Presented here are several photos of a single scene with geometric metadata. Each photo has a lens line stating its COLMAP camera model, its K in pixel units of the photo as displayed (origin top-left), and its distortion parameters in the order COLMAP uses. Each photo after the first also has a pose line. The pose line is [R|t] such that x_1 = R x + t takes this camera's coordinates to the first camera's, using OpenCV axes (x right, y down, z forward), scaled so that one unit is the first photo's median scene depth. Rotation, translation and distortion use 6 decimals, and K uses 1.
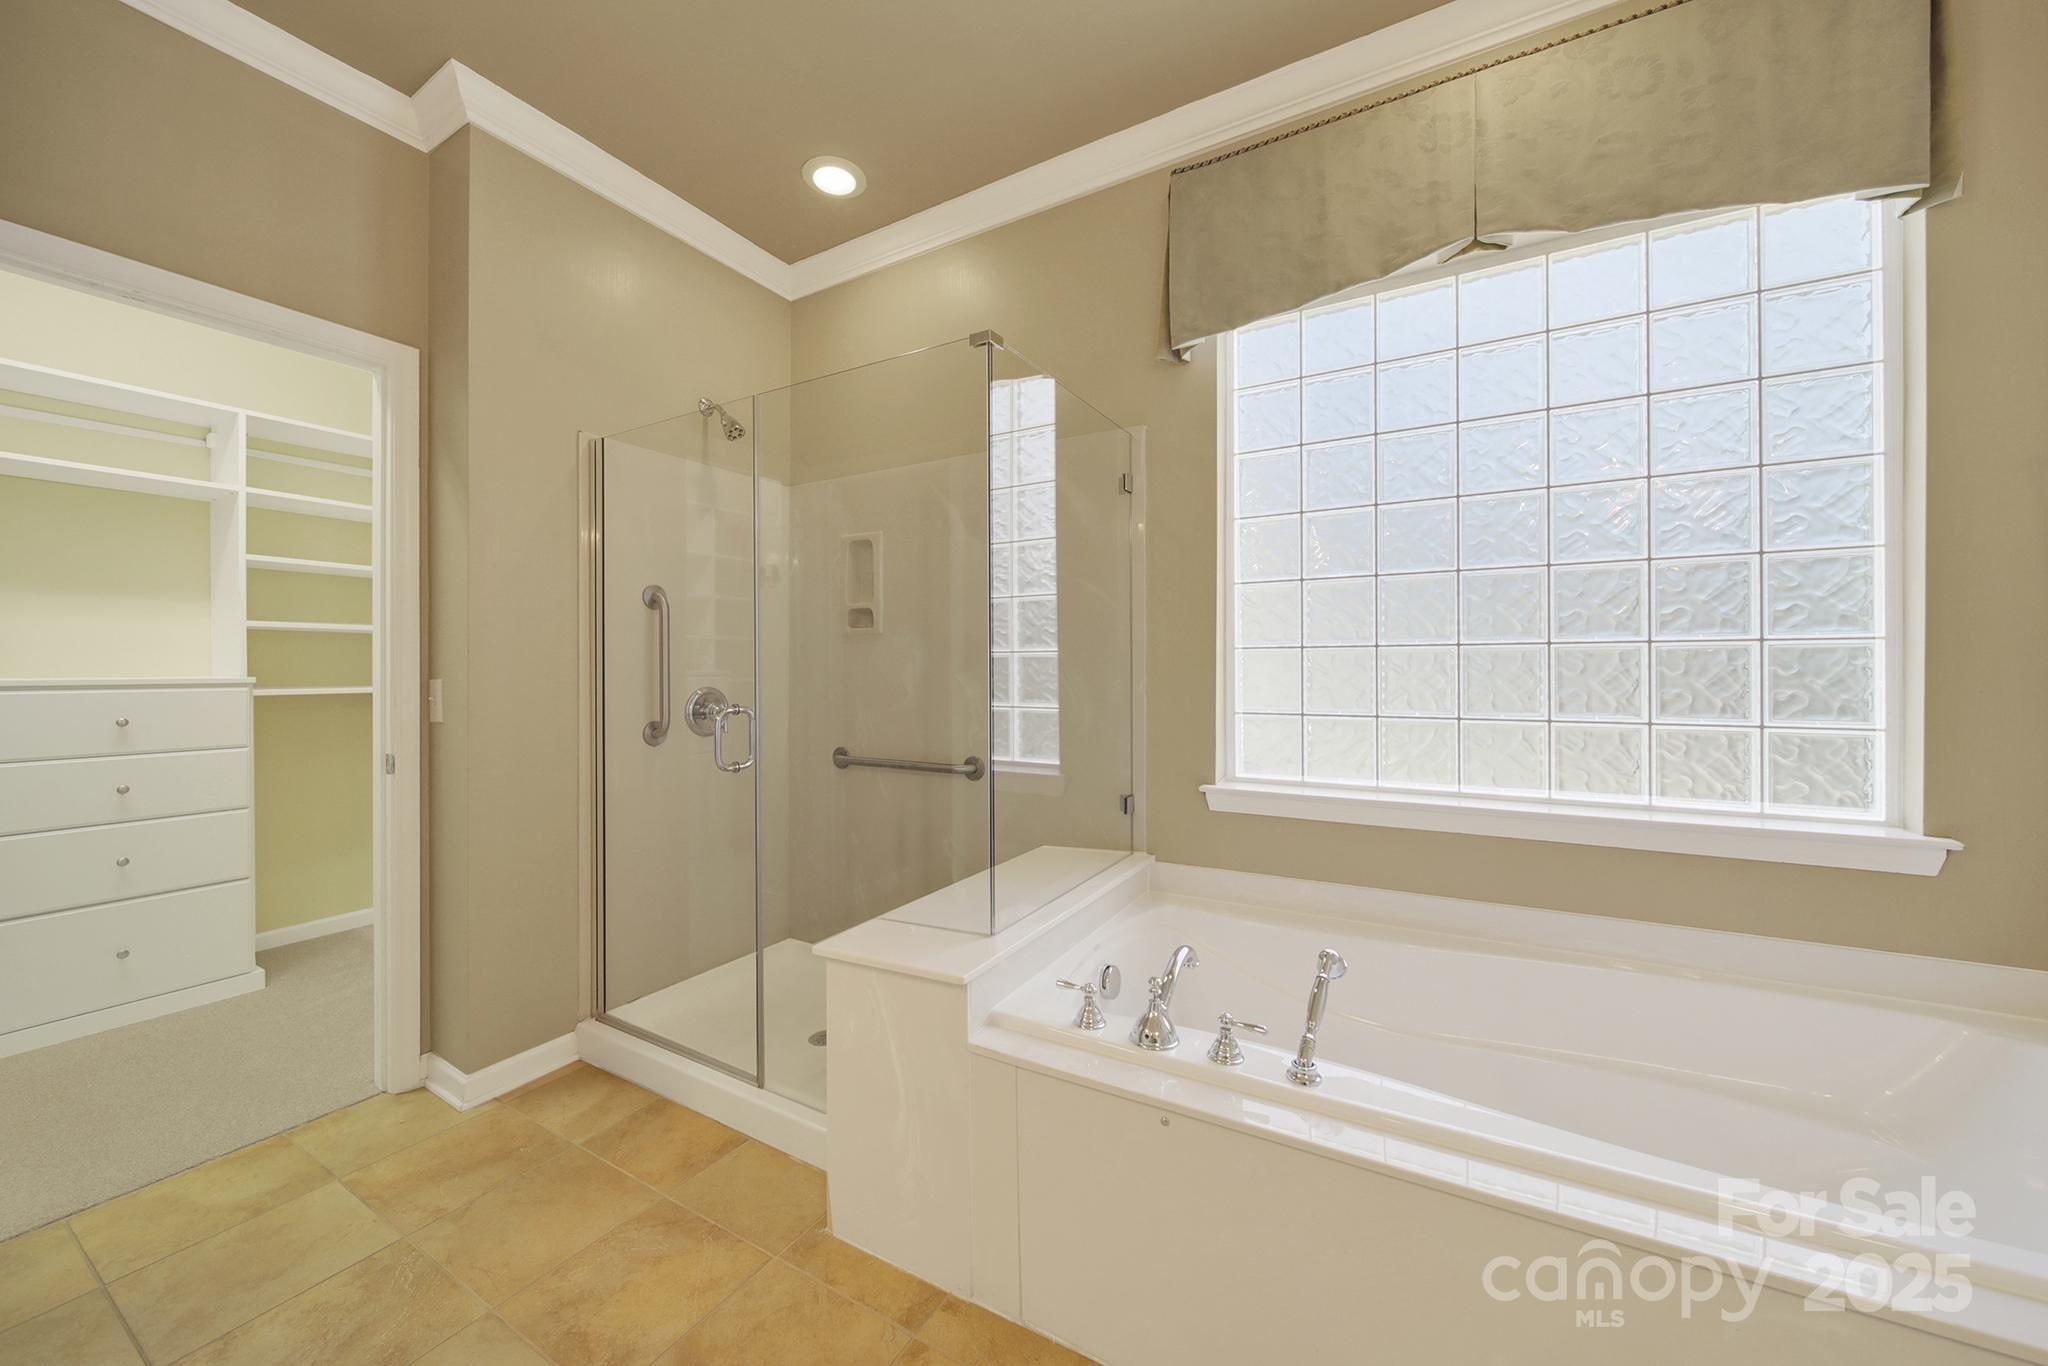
lens RADIAL K [[740.1, 0, 1031.7], [0, 740.1, 668.5], [0, 0, 1]] dist [-0.000344, -0.001299]
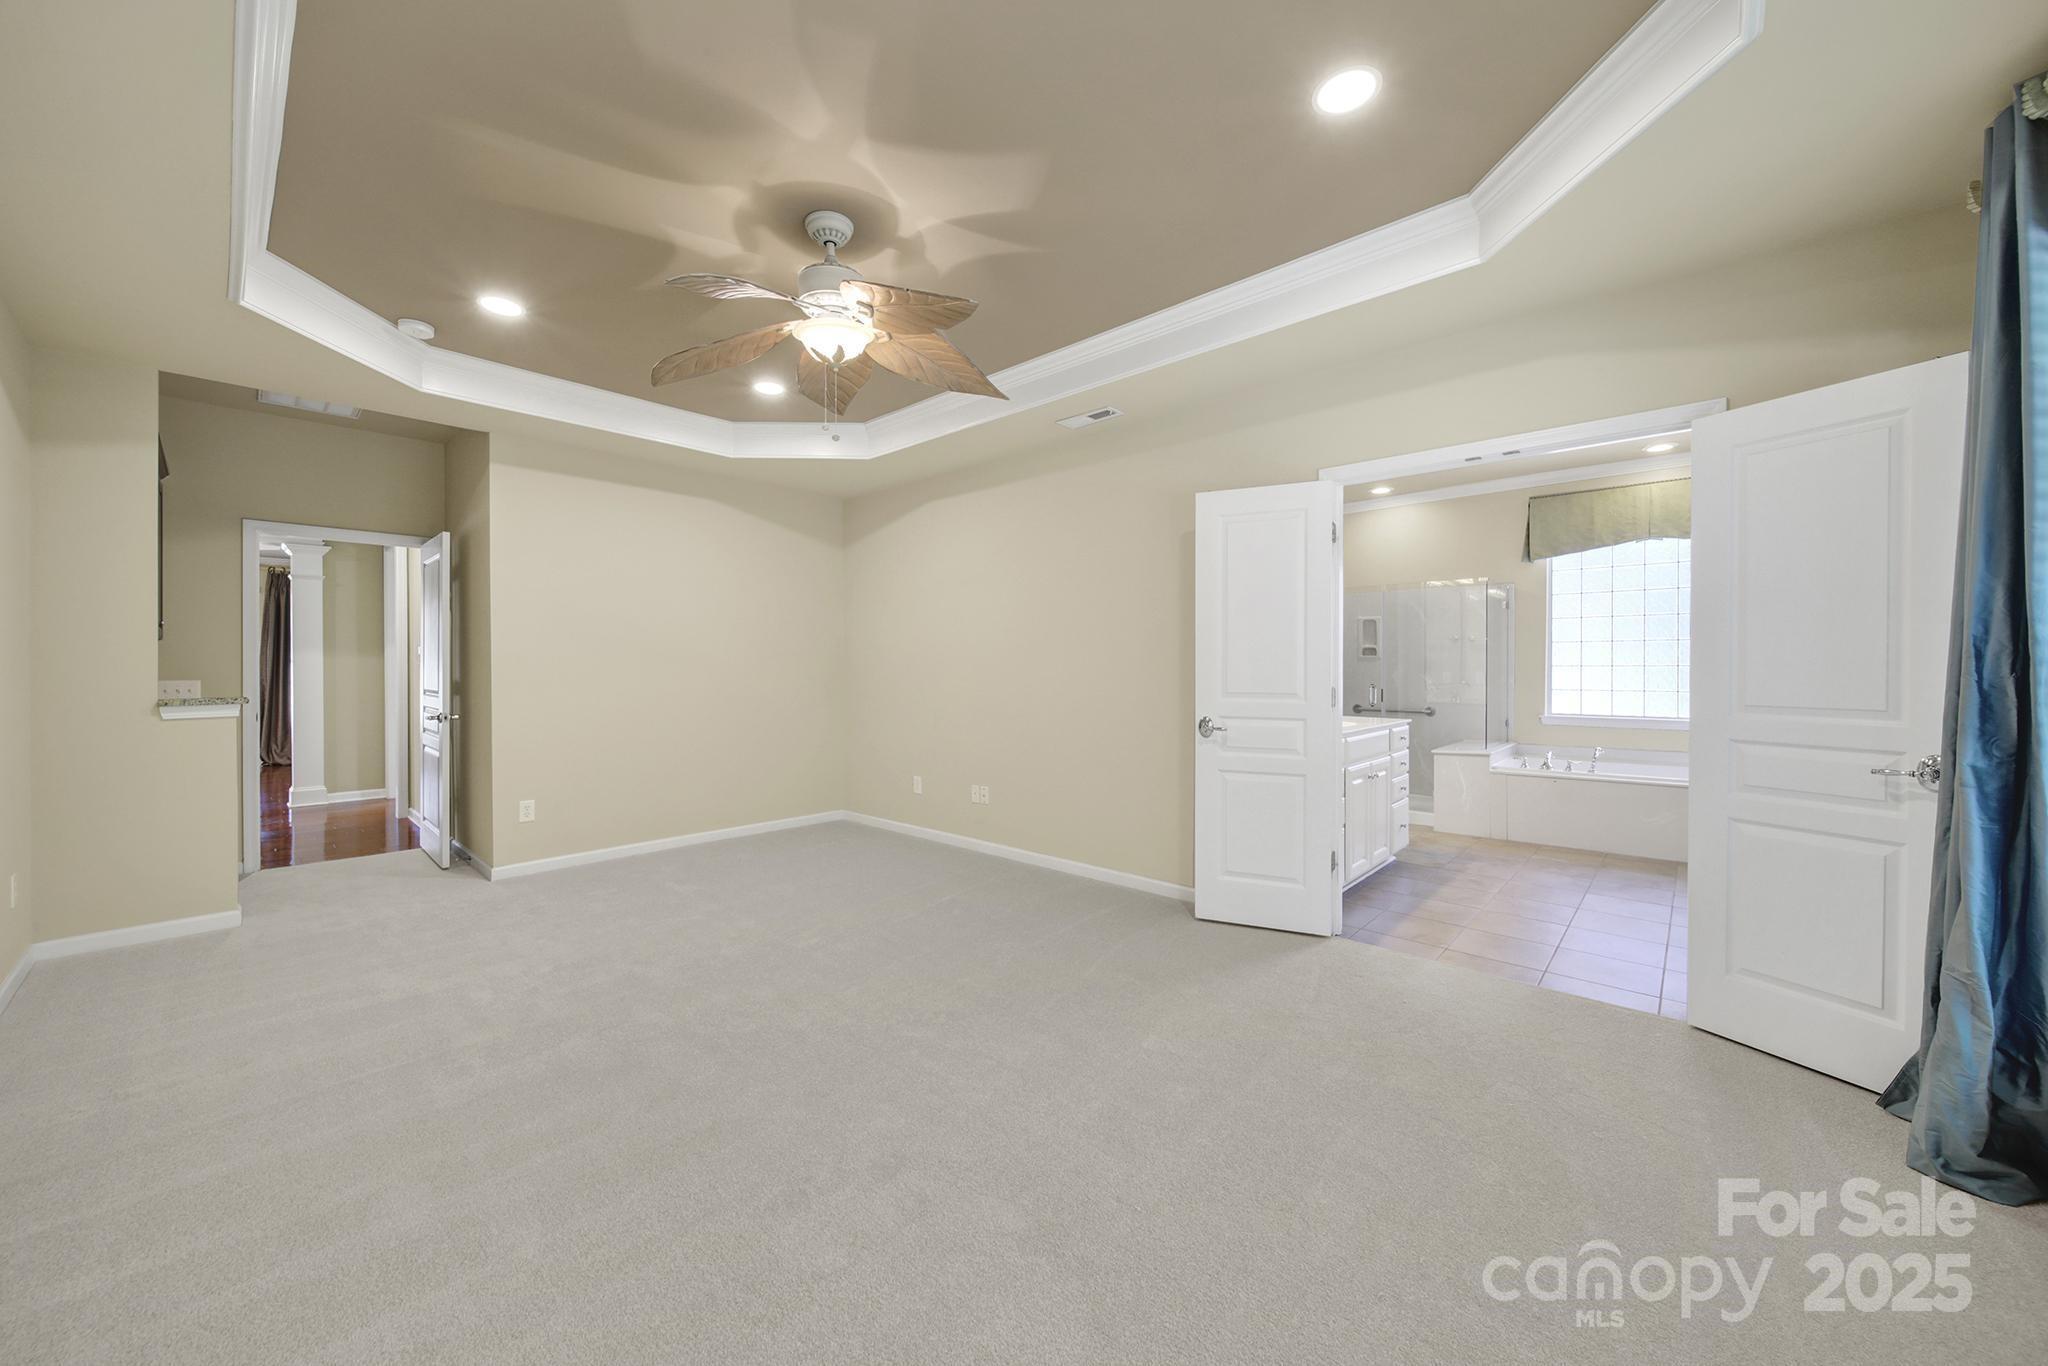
lens RADIAL K [[740.1, 0, 1016.5], [0, 740.1, 675.4], [0, 0, 1]] dist [-0.000344, -0.001299]
pose [[0.975501, 0.006579, -0.219895, -1.211728], [-0.005758, 0.999974, 0.004371, 0.009140], [0.219918, -0.002998, 0.975514, -2.421705]]
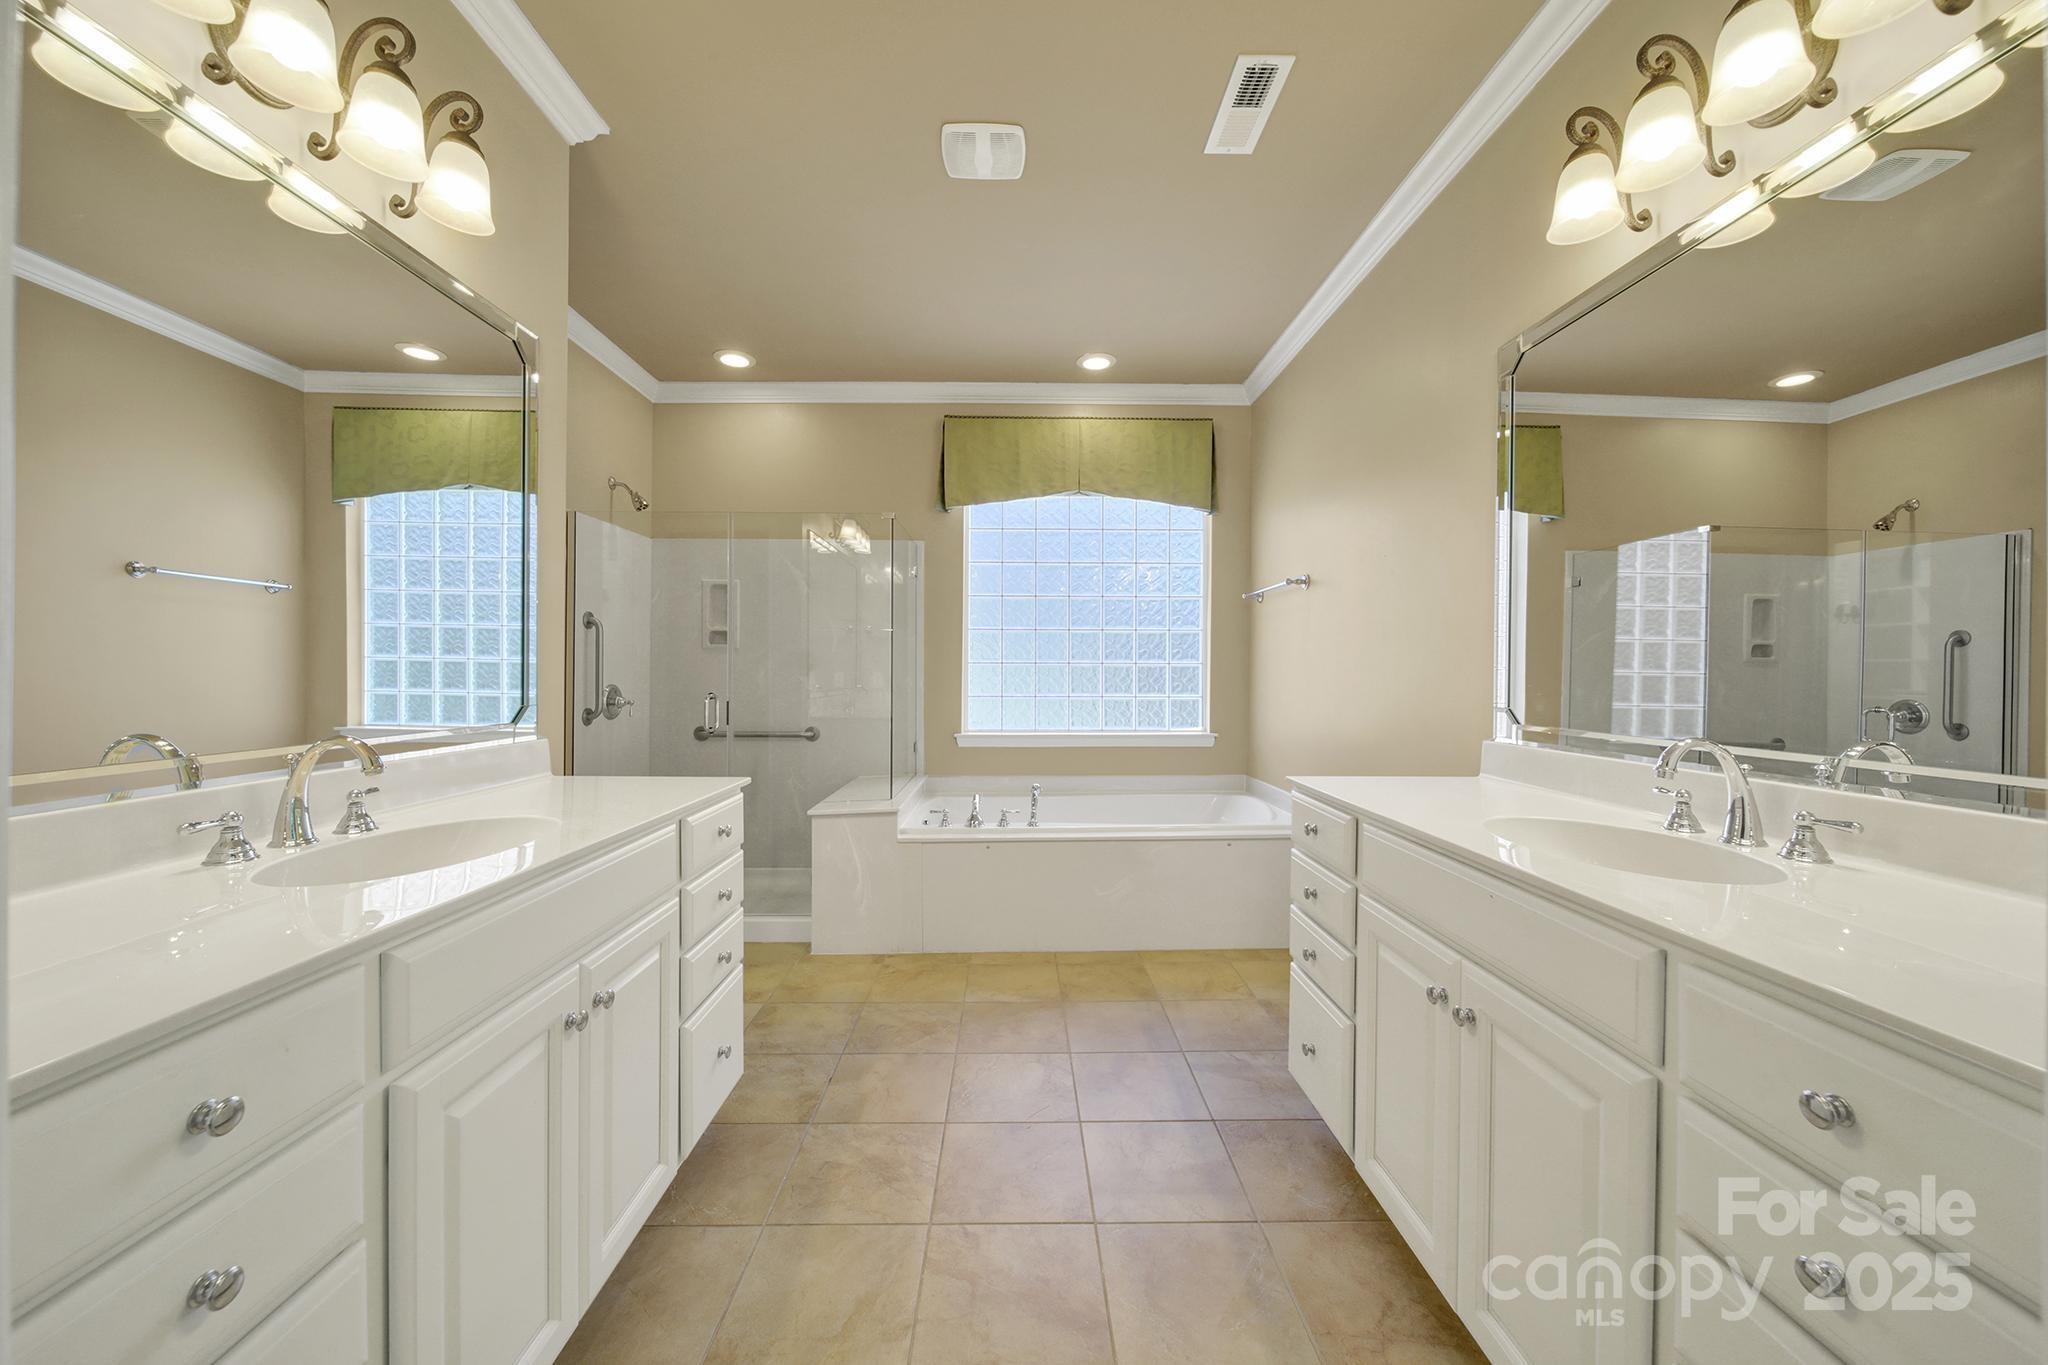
lens RADIAL K [[740.1, 0, 1033.7], [0, 740.1, 679.0], [0, 0, 1]] dist [-0.000344, -0.001299]
pose [[0.850893, 0.004858, 0.525317, -0.678722], [-0.005687, 0.999984, -0.000035, 0.015799], [-0.525309, -0.002958, 0.850907, -0.833996]]
